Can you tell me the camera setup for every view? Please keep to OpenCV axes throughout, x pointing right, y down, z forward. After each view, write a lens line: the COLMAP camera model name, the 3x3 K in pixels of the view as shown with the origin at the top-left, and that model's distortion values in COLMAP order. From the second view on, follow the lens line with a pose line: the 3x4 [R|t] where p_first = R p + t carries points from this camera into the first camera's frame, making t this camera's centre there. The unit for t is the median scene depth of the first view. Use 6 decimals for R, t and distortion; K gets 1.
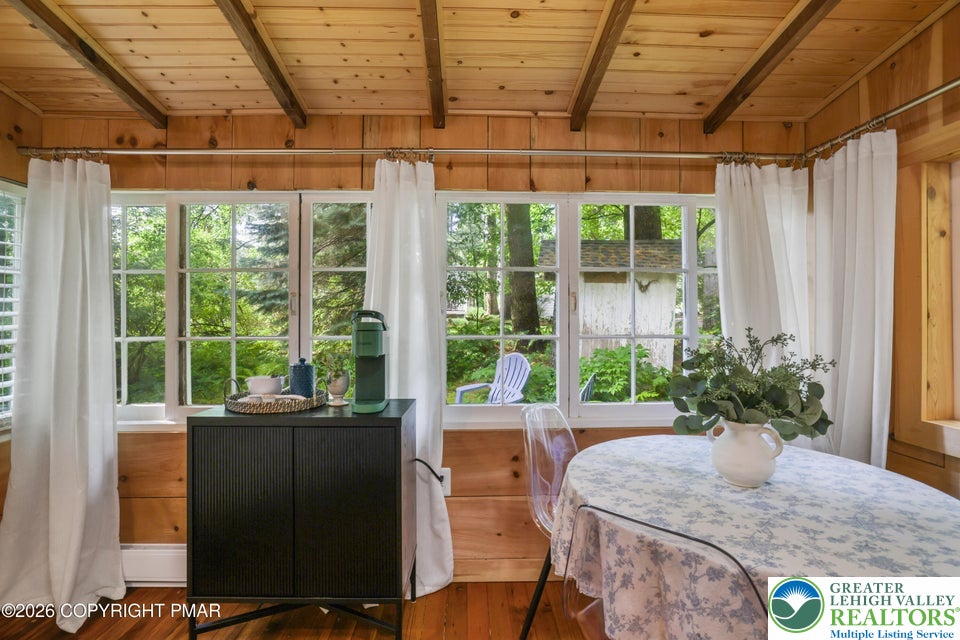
lens RADIAL K [[425.7, 0, 476.3], [0, 425.7, 314.9], [0, 0, 1]] dist [-0.042922, 0.015768]
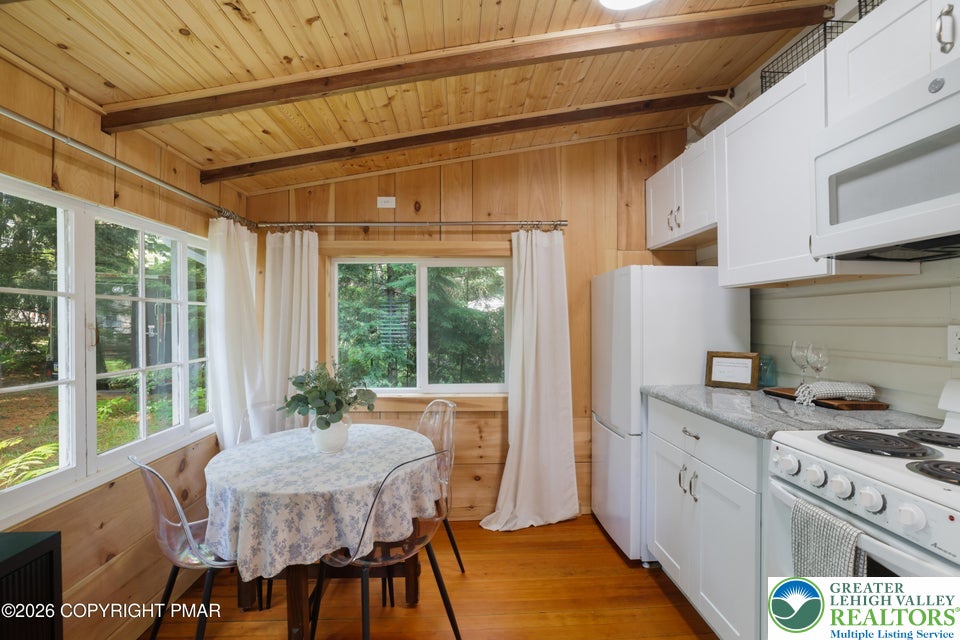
lens RADIAL K [[425.7, 0, 475.2], [0, 425.7, 319.6], [0, 0, 1]] dist [-0.042922, 0.015768]
pose [[-0.002092, 0.001644, 0.999996, -0.618863], [-0.004873, 0.999987, -0.001654, -0.067676], [-0.999986, -0.004877, -0.002084, 0.271576]]
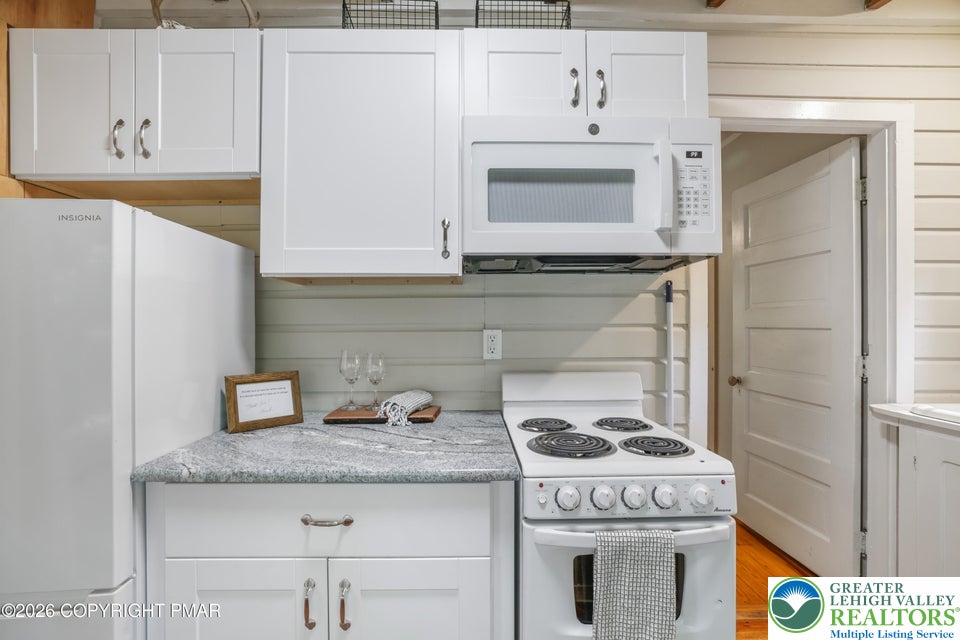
lens RADIAL K [[425.7, 0, 475.5], [0, 425.7, 321.7], [0, 0, 1]] dist [-0.042922, 0.015768]
pose [[-0.999724, 0.001838, 0.023417, 0.081467], [0.001503, 0.999896, -0.014311, -0.066777], [-0.023441, -0.014272, -0.999623, 0.329012]]
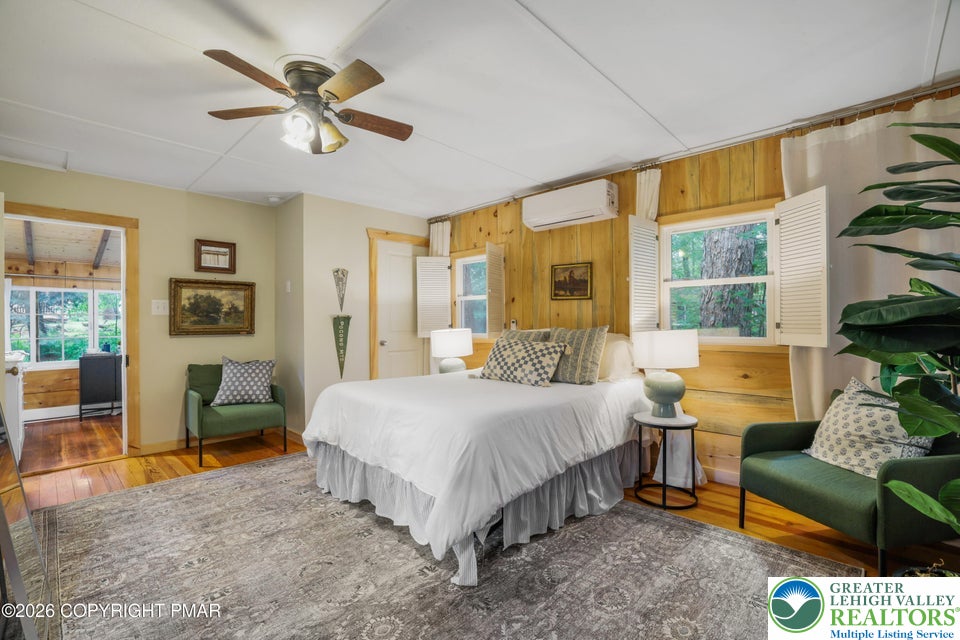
lens RADIAL K [[425.7, 0, 474.2], [0, 425.7, 322.7], [0, 0, 1]] dist [-0.042922, 0.015768]
pose [[0.718553, -0.003874, 0.695462, -0.547130], [-0.002337, 0.999965, 0.007985, -0.079481], [-0.695469, -0.007362, 0.718519, -3.217073]]
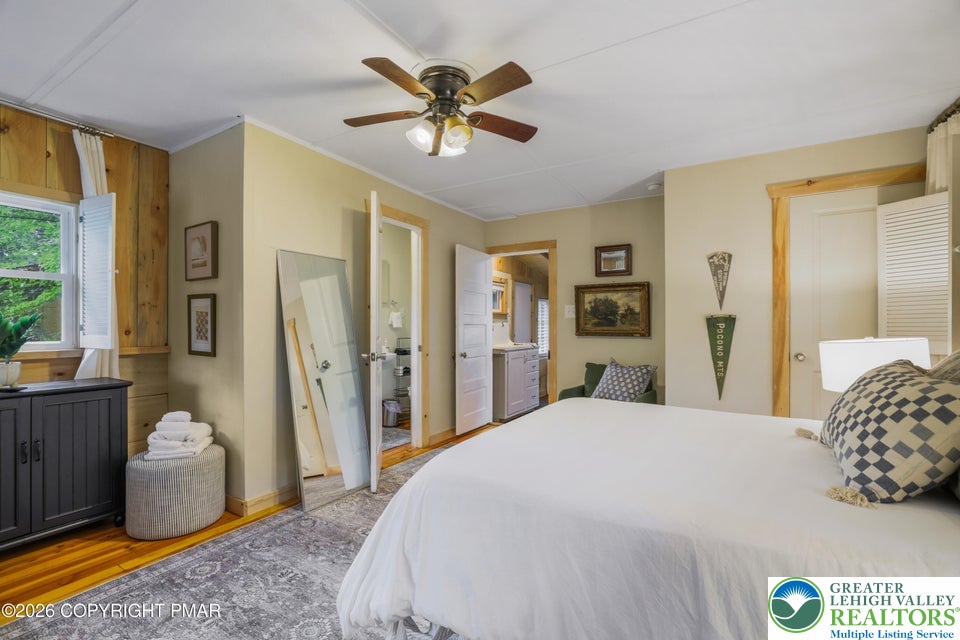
lens RADIAL K [[425.7, 0, 478.3], [0, 425.7, 324.1], [0, 0, 1]] dist [-0.042922, 0.015768]
pose [[0.843512, -0.003020, -0.537102, 0.645363], [0.006001, 0.999975, 0.003802, -0.074532], [0.537077, -0.006430, 0.843509, -3.010350]]
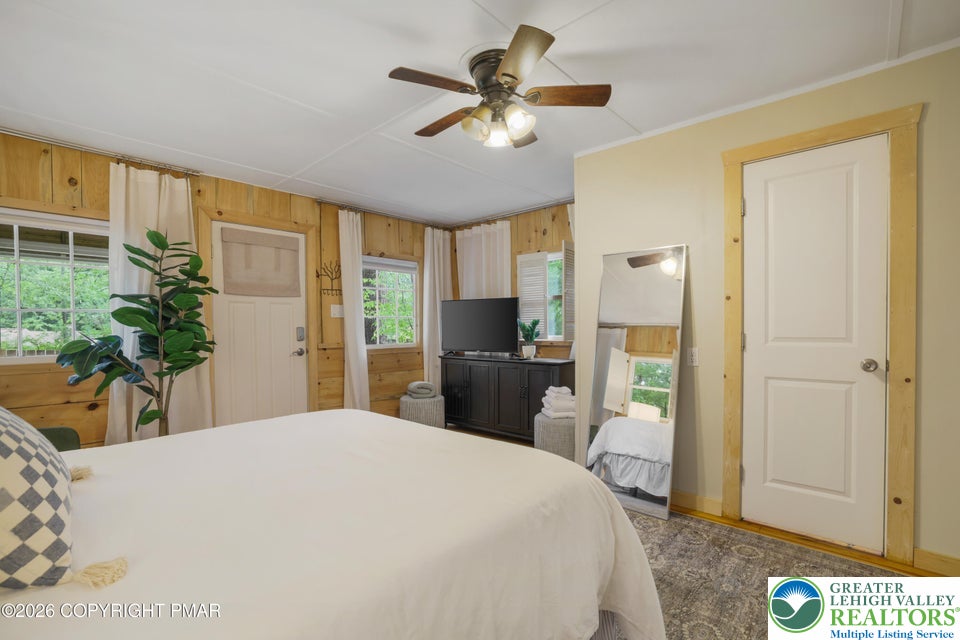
lens RADIAL K [[425.7, 0, 460.4], [0, 425.7, 337.5], [0, 0, 1]] dist [-0.042922, 0.015768]
pose [[-0.709540, 0.023664, -0.704268, 0.809357], [0.014276, 0.999714, 0.019209, -0.064258], [0.704521, 0.003575, -0.709674, -1.358637]]
